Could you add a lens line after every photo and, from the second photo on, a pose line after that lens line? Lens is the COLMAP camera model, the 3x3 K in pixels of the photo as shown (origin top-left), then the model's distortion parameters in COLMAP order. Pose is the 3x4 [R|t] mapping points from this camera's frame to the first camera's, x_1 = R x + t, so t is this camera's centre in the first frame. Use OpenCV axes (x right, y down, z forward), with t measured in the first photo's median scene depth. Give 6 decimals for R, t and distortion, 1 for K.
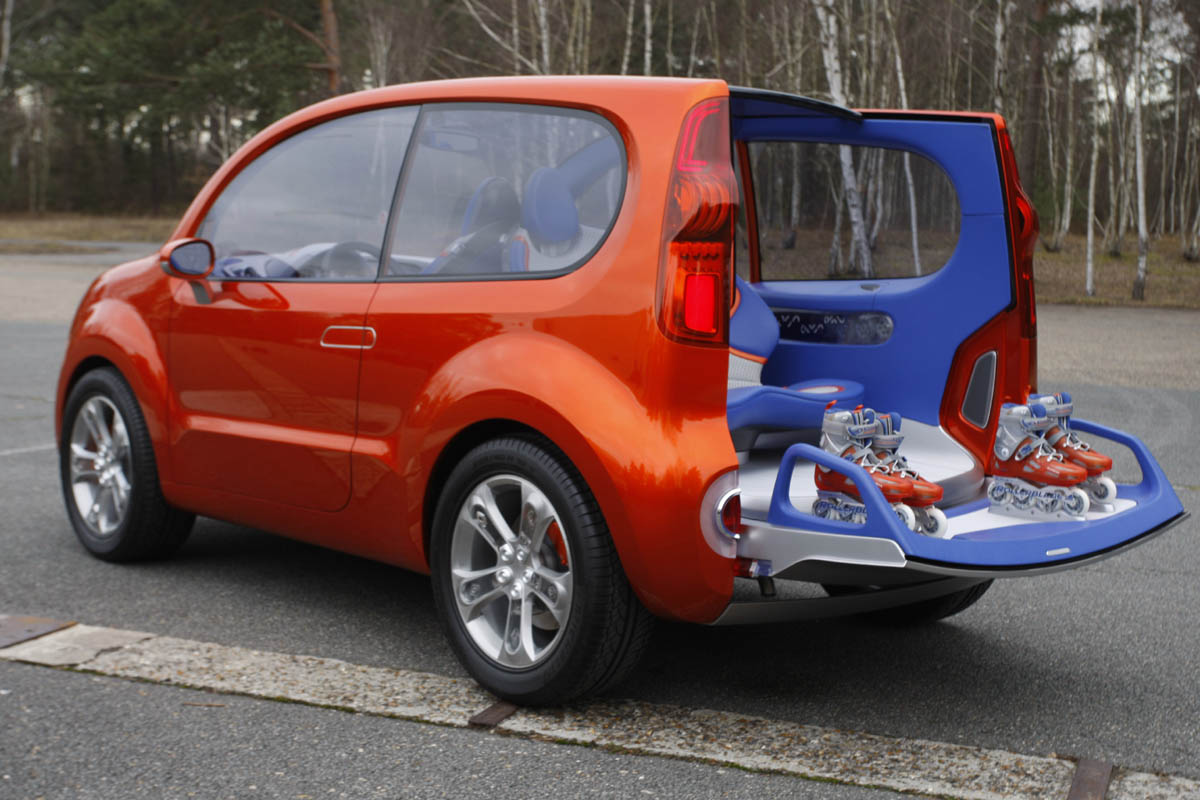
lens RADIAL K [[1735.1, 0, 600.1], [0, 1735.1, 398.9], [0, 0, 1]] dist [0.043625, 0.000000]
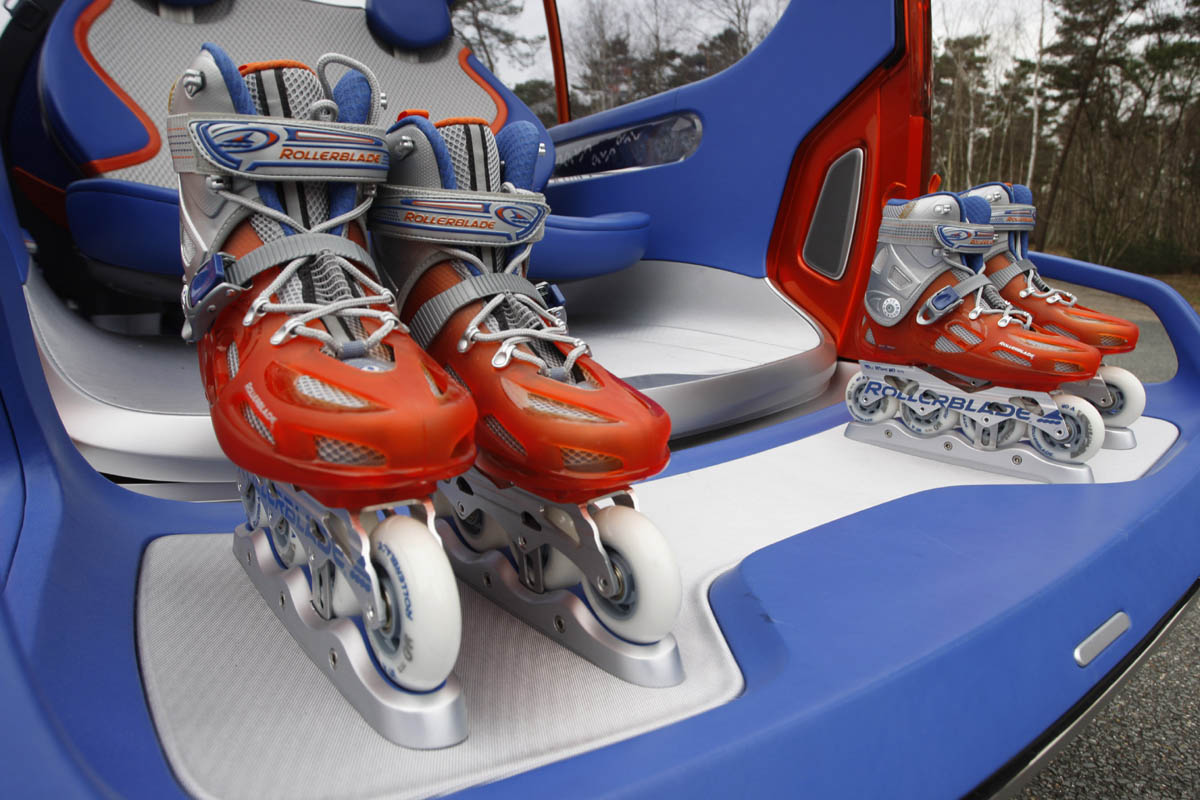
lens RADIAL K [[754.9, 0, 597.4], [0, 754.9, 404.6], [0, 0, 1]] dist [-0.061871, 0.000087]
pose [[0.996977, 0.015736, -0.076088, 0.173871], [-0.007371, 0.994015, 0.108993, 0.035213], [0.077348, -0.108103, 0.991126, 0.805923]]
